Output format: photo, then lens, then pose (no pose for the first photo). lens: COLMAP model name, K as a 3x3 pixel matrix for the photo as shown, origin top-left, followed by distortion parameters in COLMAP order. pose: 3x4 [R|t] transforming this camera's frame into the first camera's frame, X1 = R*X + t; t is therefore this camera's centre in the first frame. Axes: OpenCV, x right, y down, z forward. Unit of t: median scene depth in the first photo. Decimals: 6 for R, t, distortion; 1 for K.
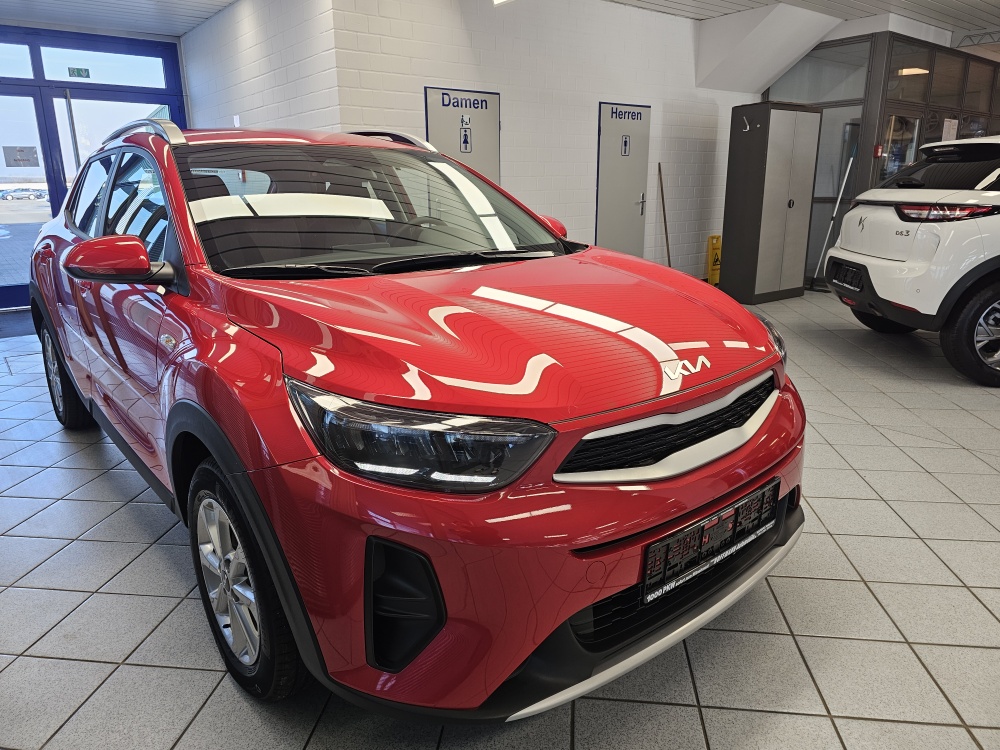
lens RADIAL K [[672.9, 0, 510.8], [0, 672.9, 374.2], [0, 0, 1]] dist [0.015428, -0.002004]
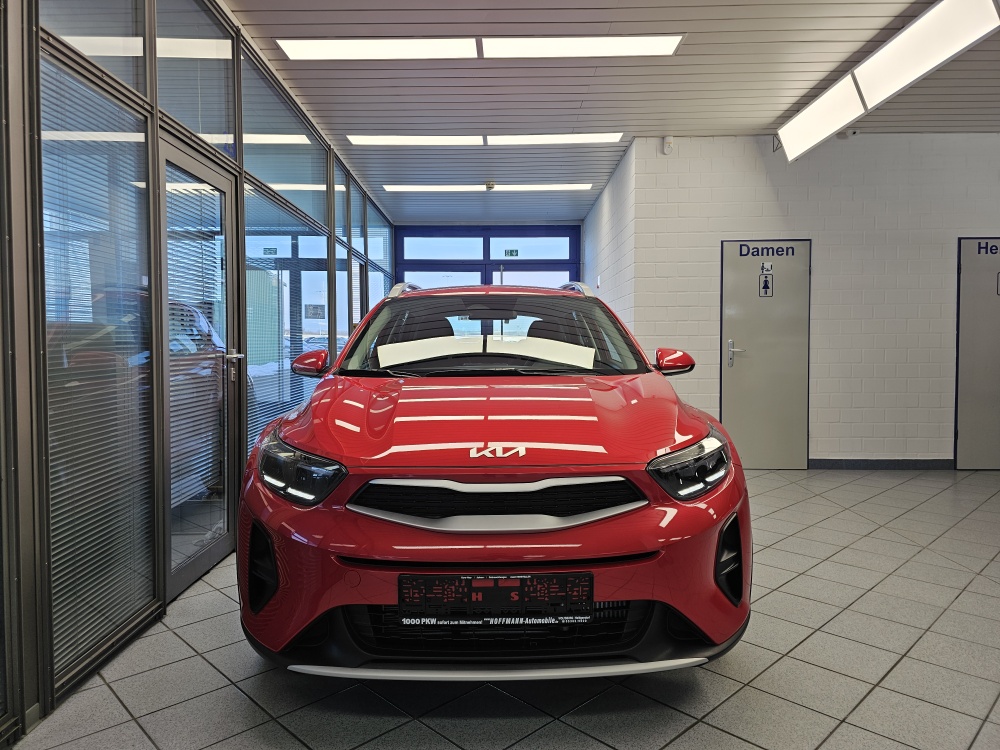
lens RADIAL K [[672.9, 0, 510.8], [0, 672.9, 374.2], [0, 0, 1]] dist [0.015428, -0.002004]
pose [[0.796369, 0.033719, -0.603871, 0.245324], [-0.164285, 0.972965, -0.162326, 0.012729], [0.582071, 0.228478, 0.780378, 0.008033]]
